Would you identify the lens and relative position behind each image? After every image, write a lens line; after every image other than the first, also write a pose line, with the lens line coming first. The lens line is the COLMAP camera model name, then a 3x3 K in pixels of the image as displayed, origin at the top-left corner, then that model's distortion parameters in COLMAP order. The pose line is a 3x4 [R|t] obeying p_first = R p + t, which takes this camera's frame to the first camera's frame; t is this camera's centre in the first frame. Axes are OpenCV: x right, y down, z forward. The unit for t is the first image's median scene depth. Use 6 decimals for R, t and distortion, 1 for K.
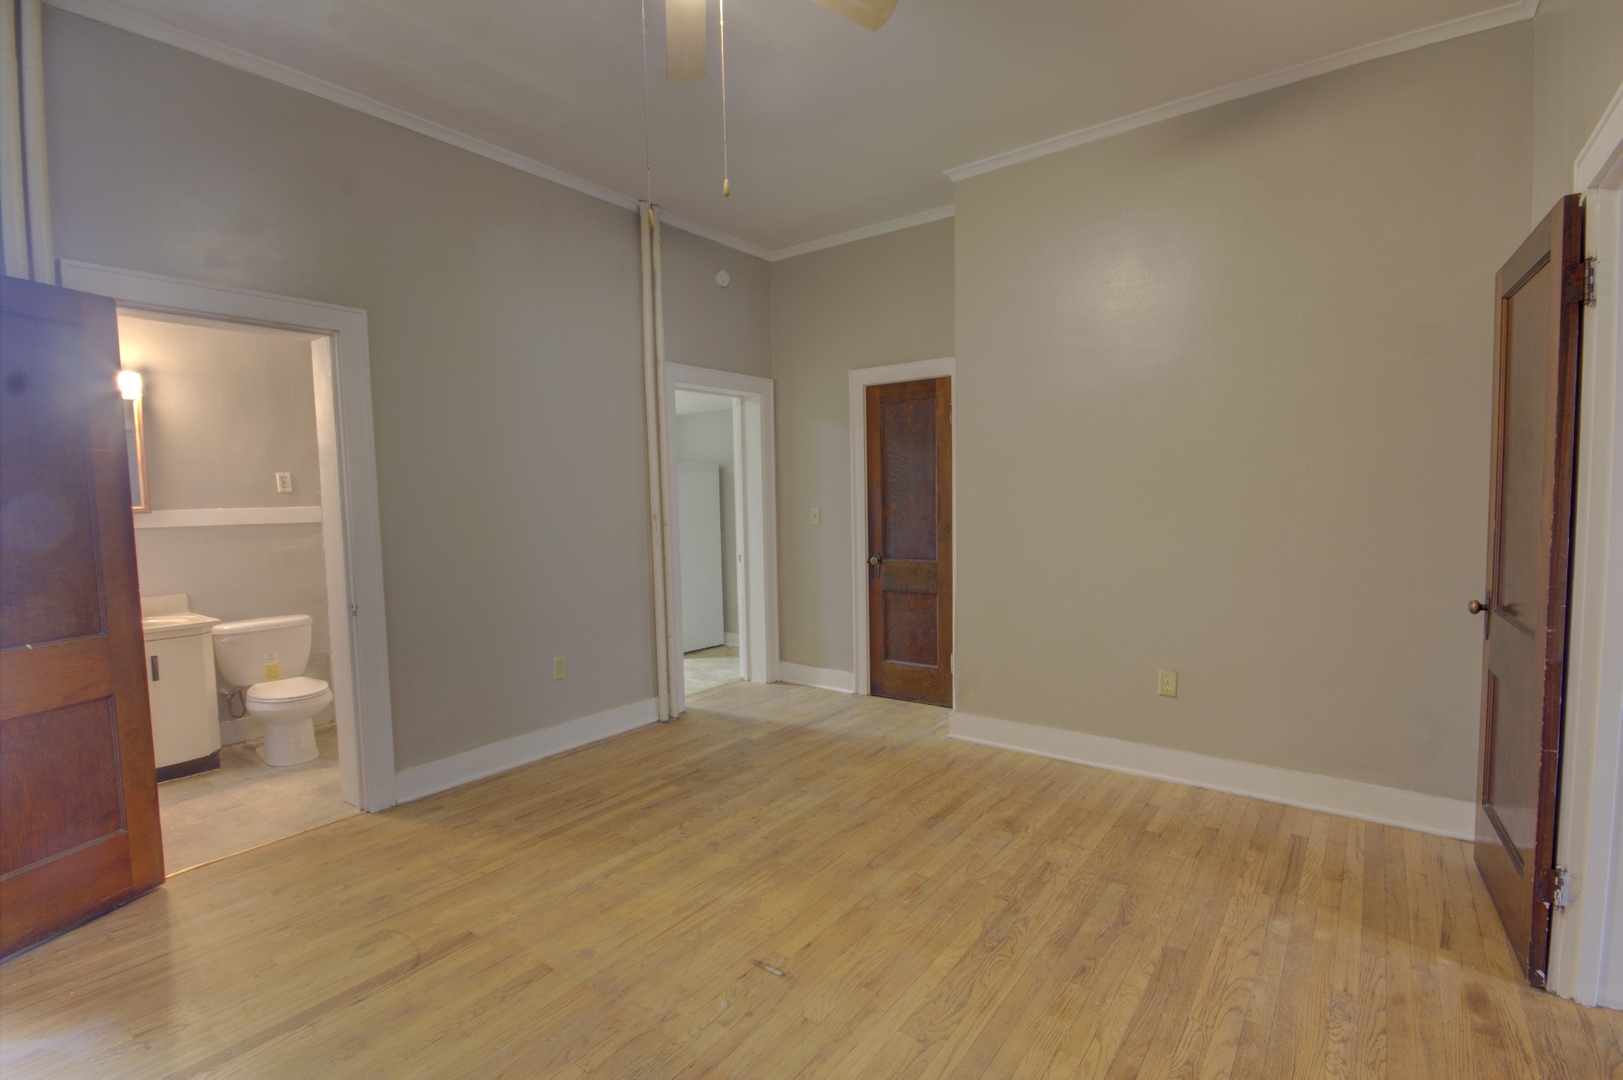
lens RADIAL K [[751.6, 0, 809.5], [0, 751.6, 538.2], [0, 0, 1]] dist [-0.007137, -0.004623]
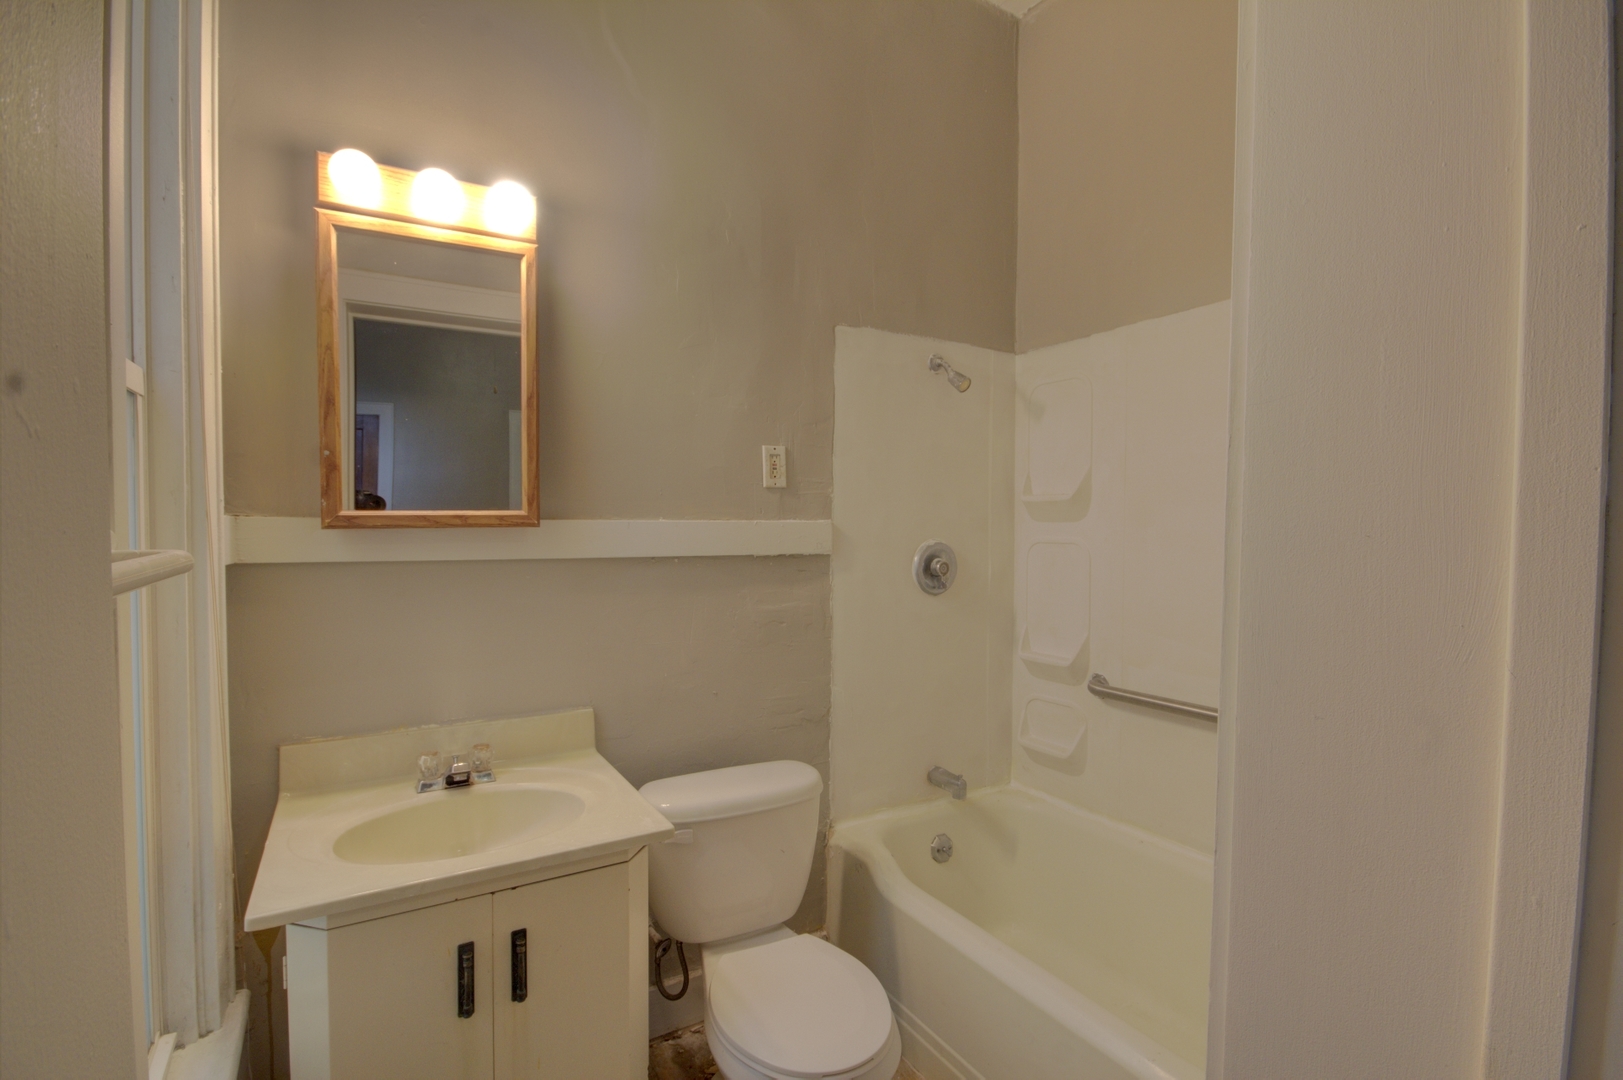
lens RADIAL K [[751.6, 0, 811.8], [0, 751.6, 540.5], [0, 0, 1]] dist [-0.007137, -0.004623]
pose [[0.931942, 0.028799, -0.361463, -0.511338], [-0.045830, 0.998202, -0.038632, -0.011551], [0.359701, 0.052569, 0.931586, 0.577065]]
